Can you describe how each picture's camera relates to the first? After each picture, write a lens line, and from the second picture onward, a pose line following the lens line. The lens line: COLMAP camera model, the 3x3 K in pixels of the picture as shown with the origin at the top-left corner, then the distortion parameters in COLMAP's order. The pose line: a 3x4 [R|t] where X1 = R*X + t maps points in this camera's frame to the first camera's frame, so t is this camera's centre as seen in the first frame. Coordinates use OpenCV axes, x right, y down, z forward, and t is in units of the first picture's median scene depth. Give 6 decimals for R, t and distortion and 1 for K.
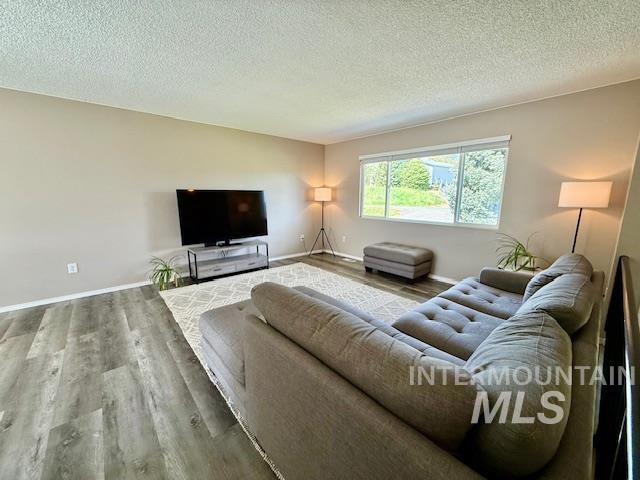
lens RADIAL K [[252.9, 0, 315.8], [0, 252.9, 239.2], [0, 0, 1]] dist [-0.002230, -0.001715]
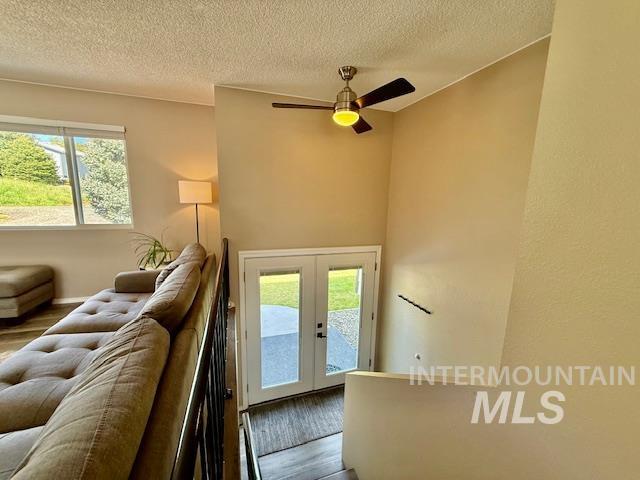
lens RADIAL K [[252.9, 0, 319.5], [0, 252.9, 241.3], [0, 0, 1]] dist [-0.002230, -0.001715]
pose [[0.365184, -0.151206, 0.918573, 0.140791], [0.136823, 0.984723, 0.107700, 0.003402], [-0.920826, 0.086352, 0.380294, 0.020108]]
